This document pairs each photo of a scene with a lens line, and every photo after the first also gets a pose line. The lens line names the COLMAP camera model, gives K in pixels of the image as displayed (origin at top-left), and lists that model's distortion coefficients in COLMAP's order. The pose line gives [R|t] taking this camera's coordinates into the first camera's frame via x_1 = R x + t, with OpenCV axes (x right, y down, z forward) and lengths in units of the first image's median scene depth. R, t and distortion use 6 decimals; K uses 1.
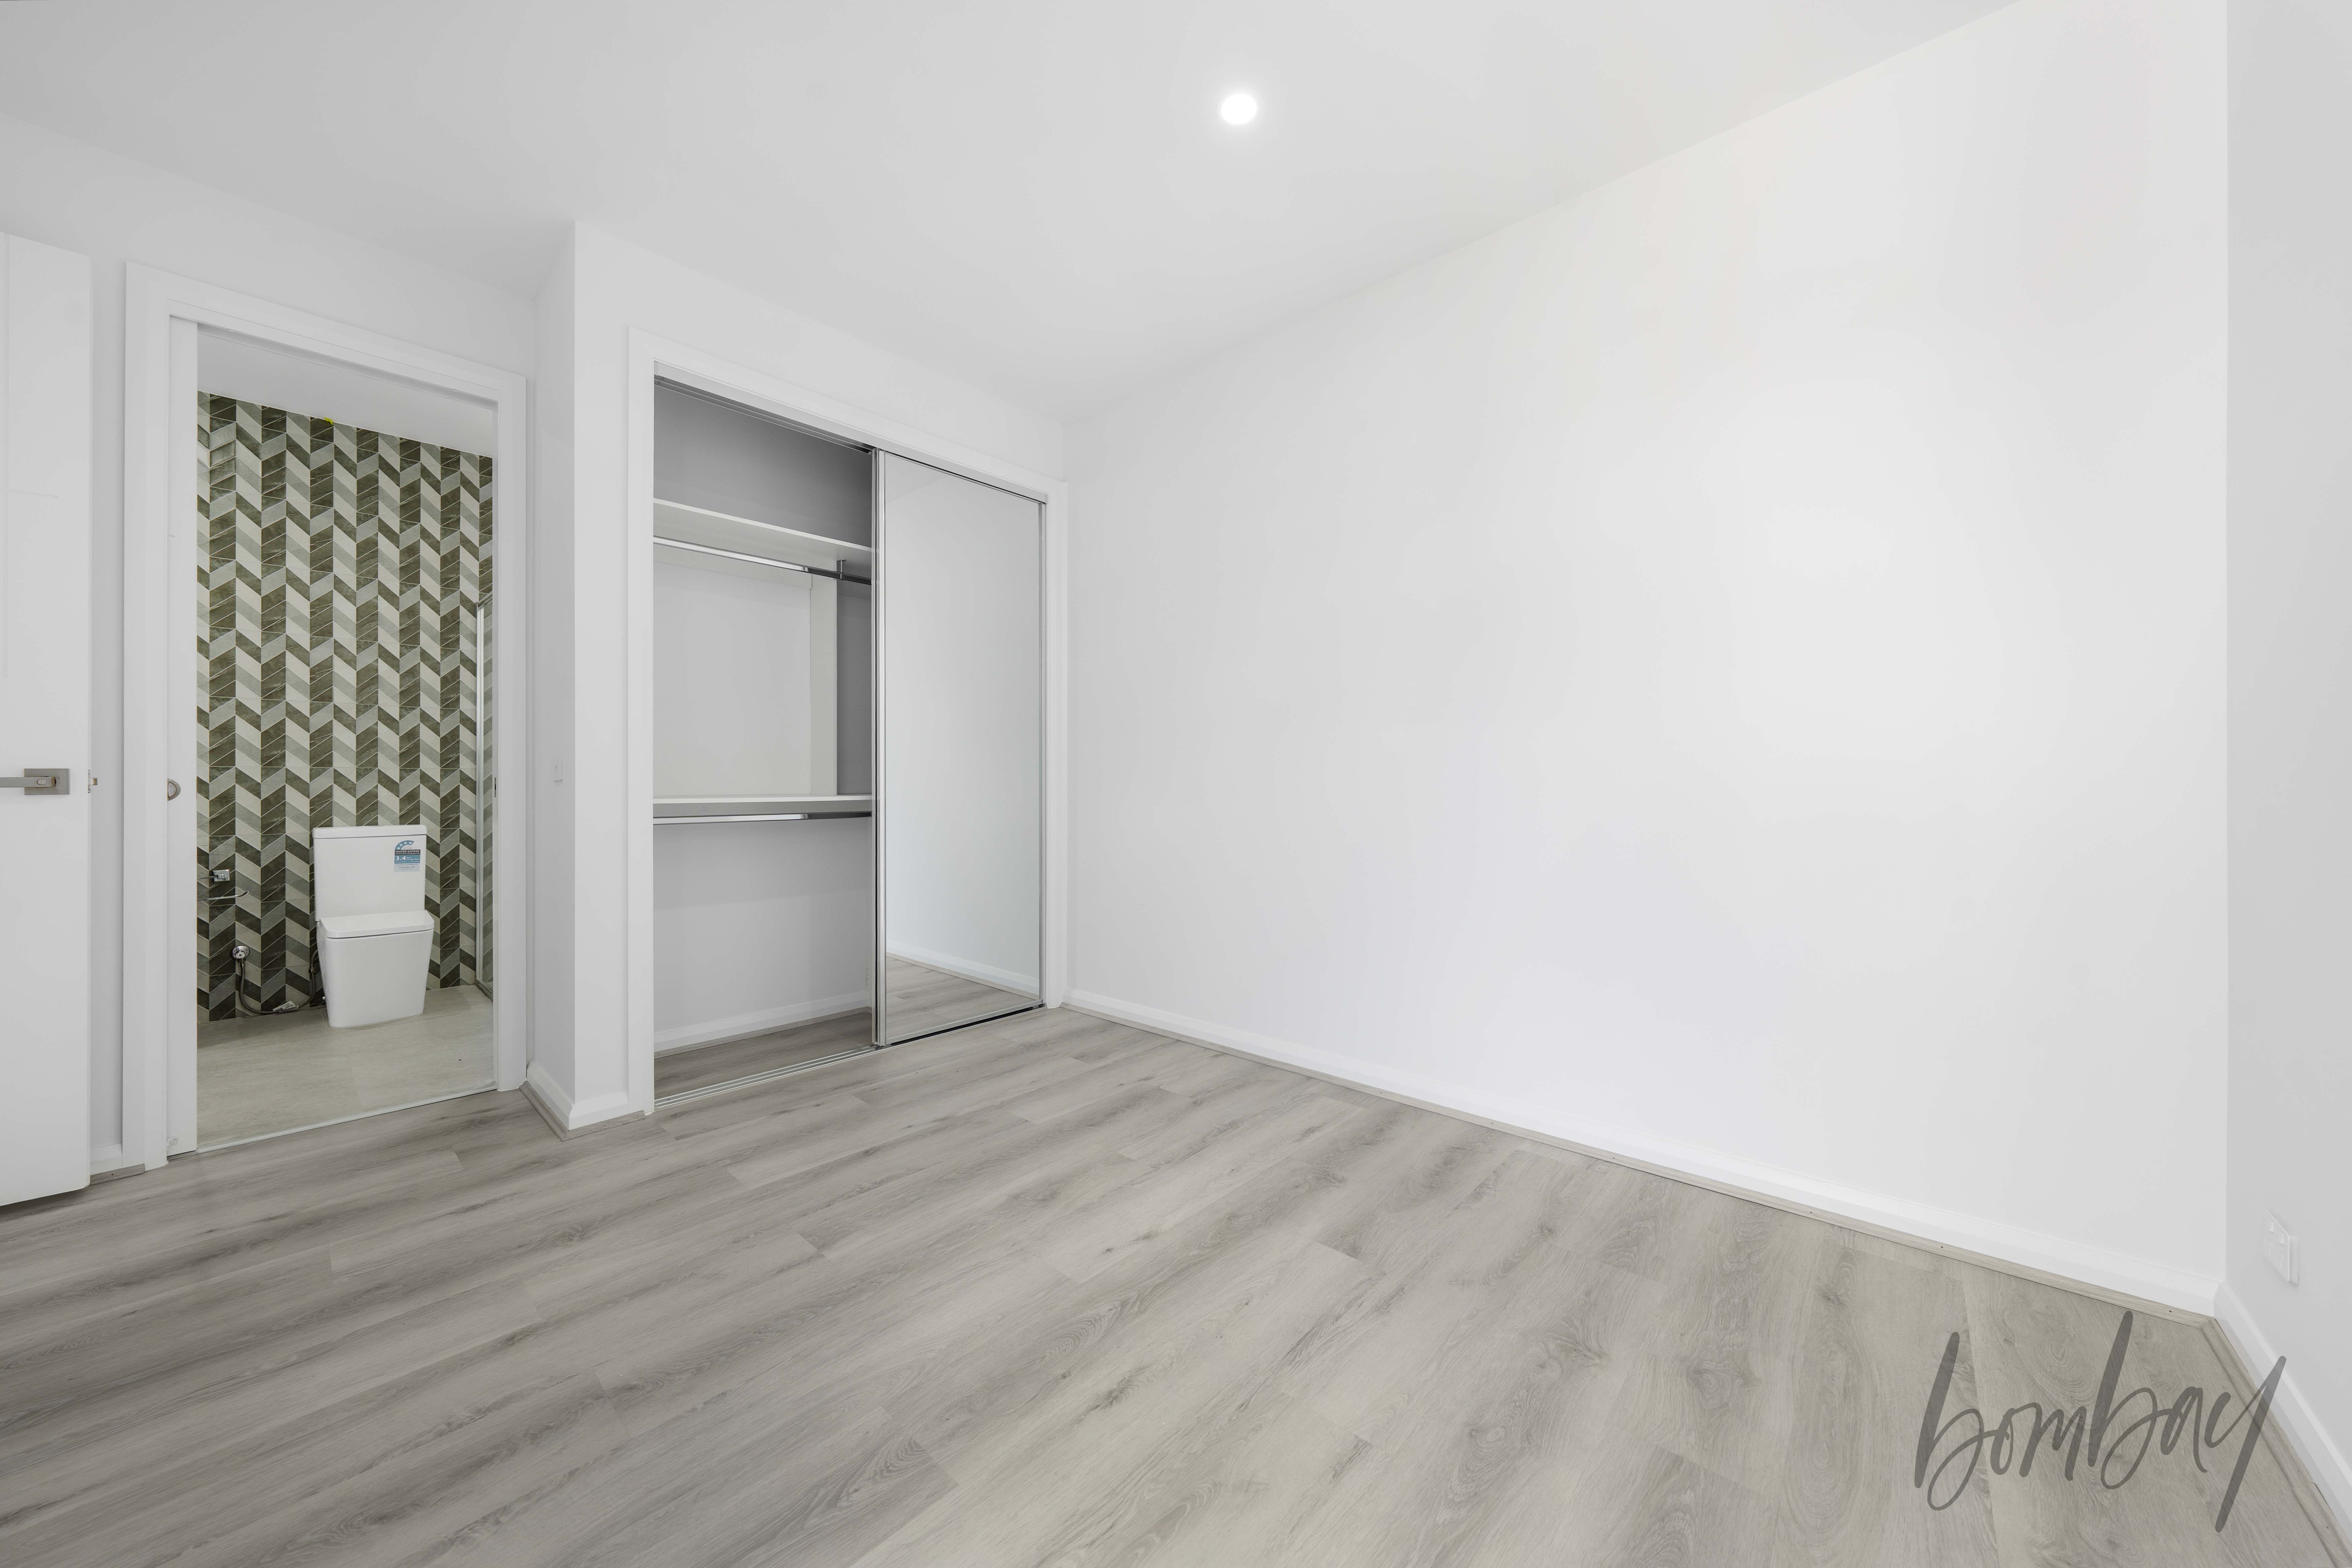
lens RADIAL K [[814.0, 0, 1170.0], [0, 814.0, 779.2], [0, 0, 1]] dist [-0.008297, 0.000313]
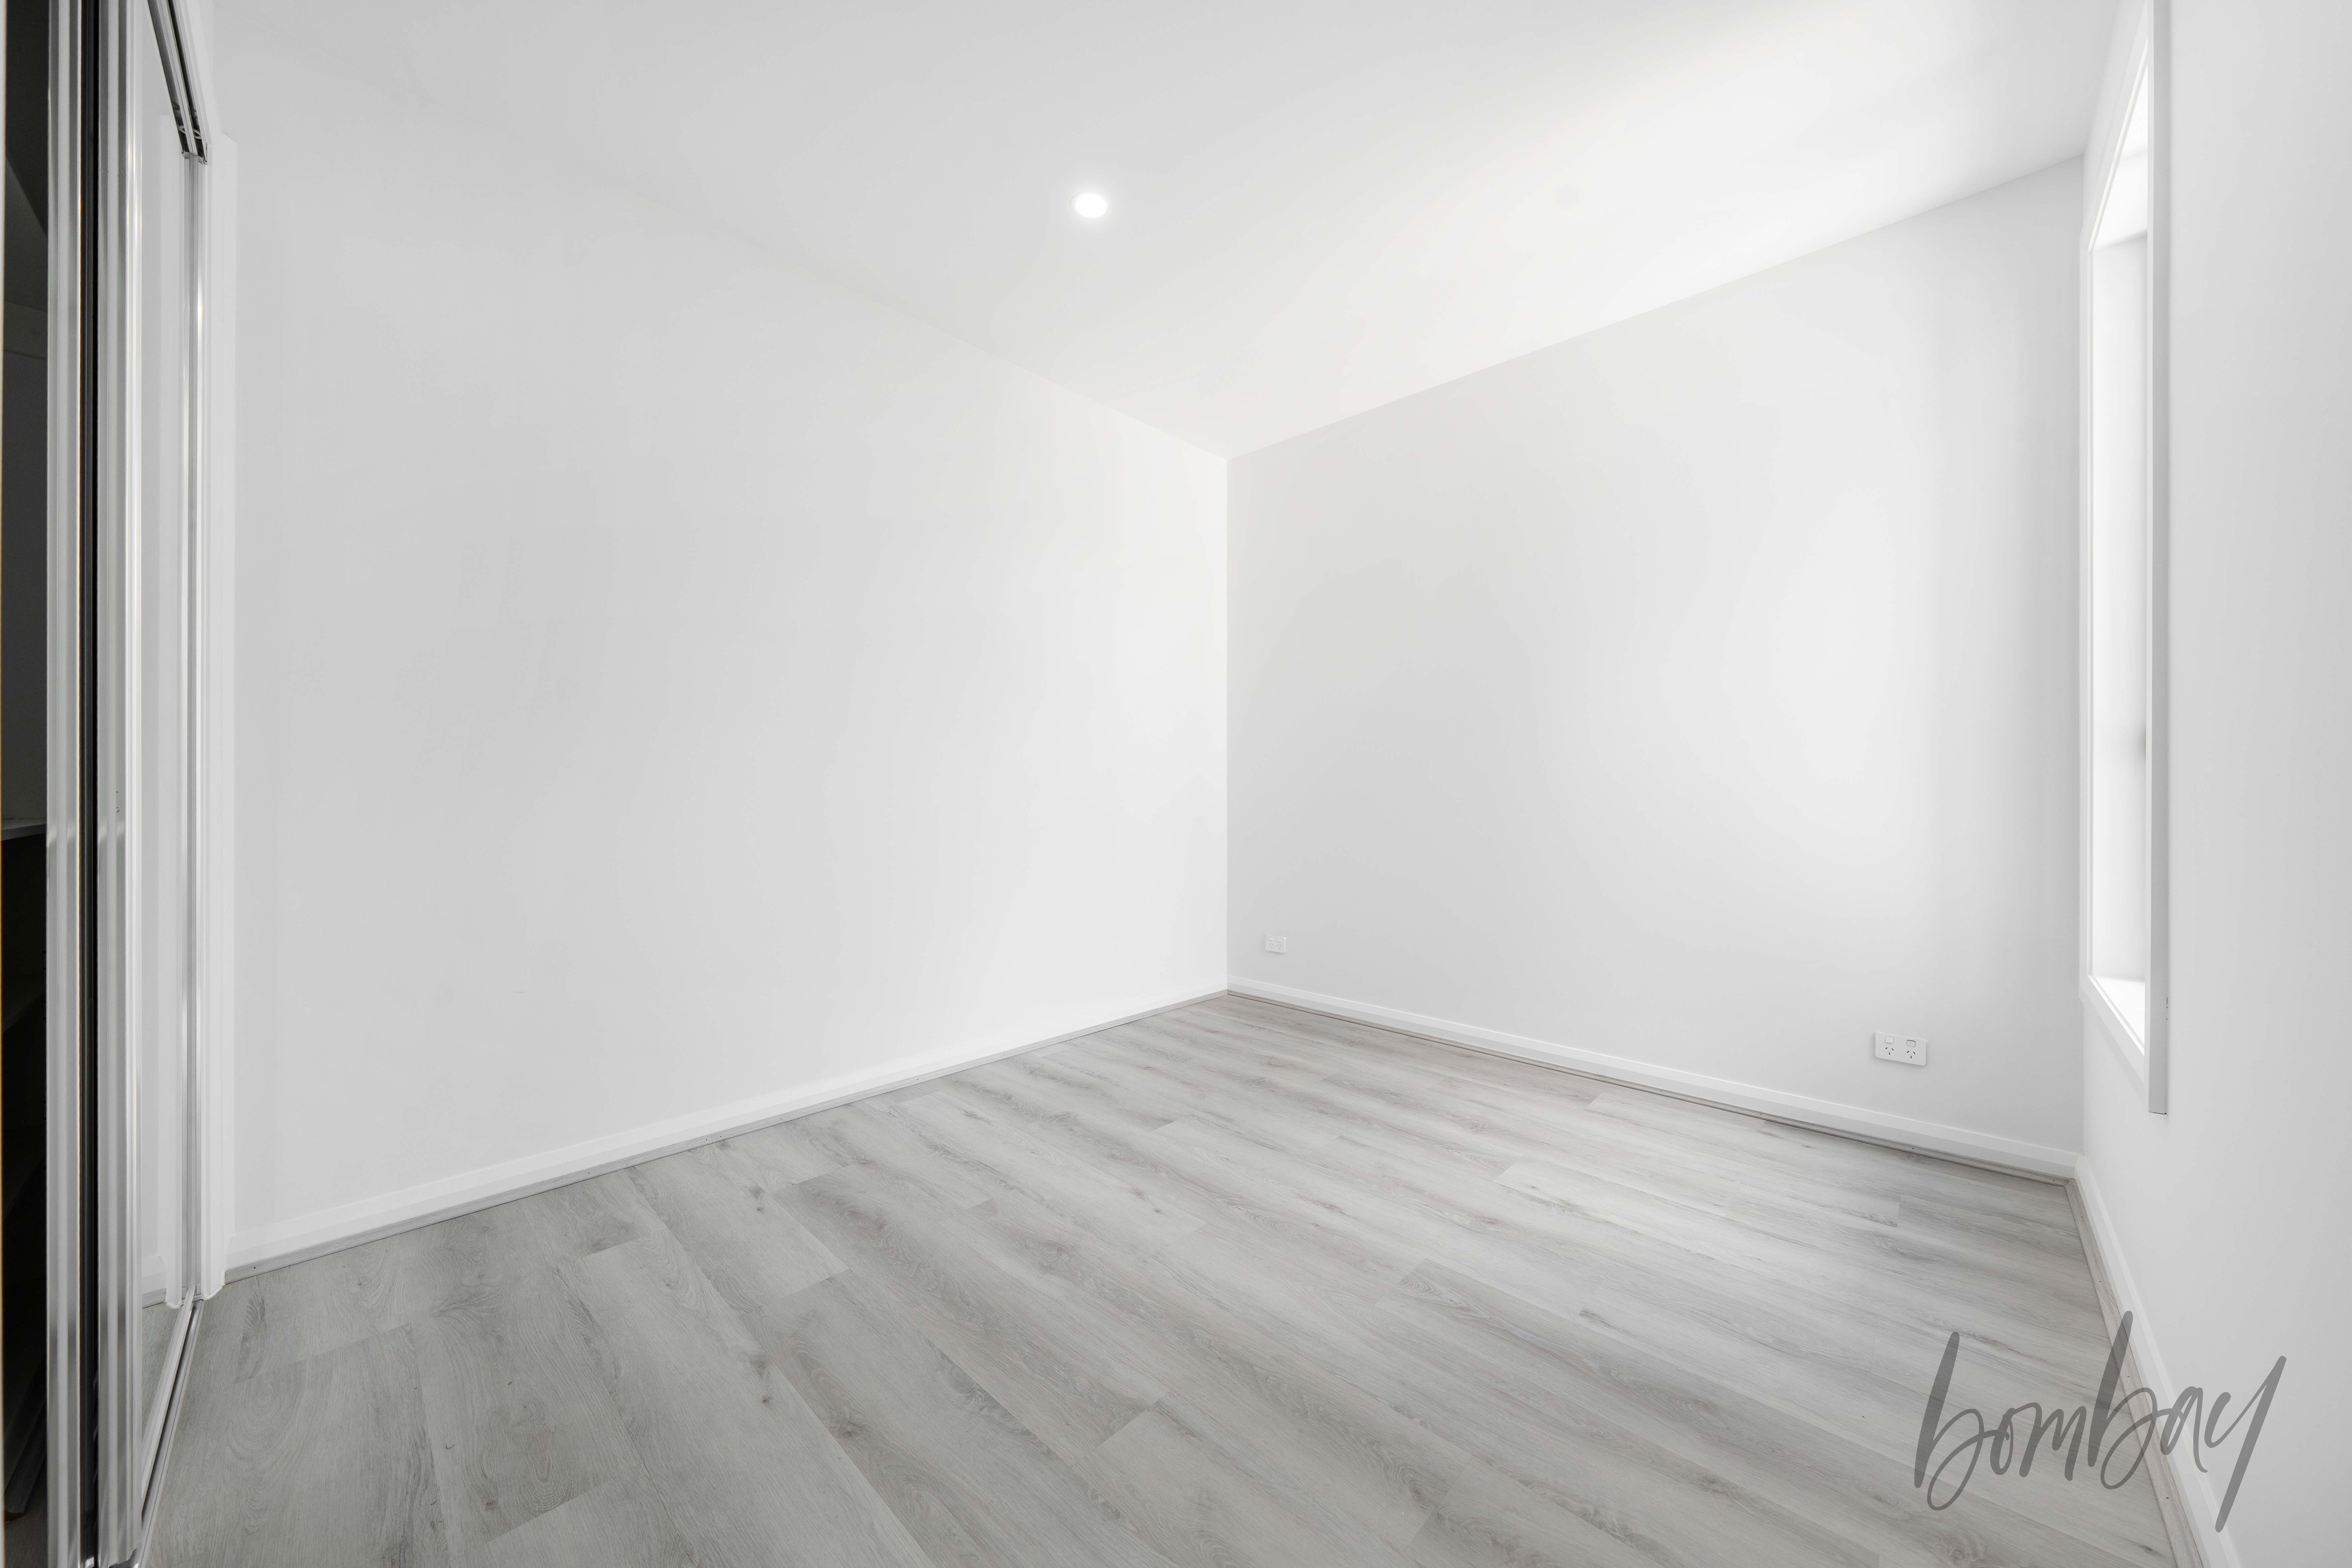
lens RADIAL K [[814.0, 0, 1162.0], [0, 814.0, 783.0], [0, 0, 1]] dist [-0.008297, 0.000313]
pose [[0.038773, -0.000392, 0.999248, -1.088316], [-0.000691, 1.000000, 0.000419, -0.005850], [-0.999248, -0.000707, 0.038773, 0.873111]]
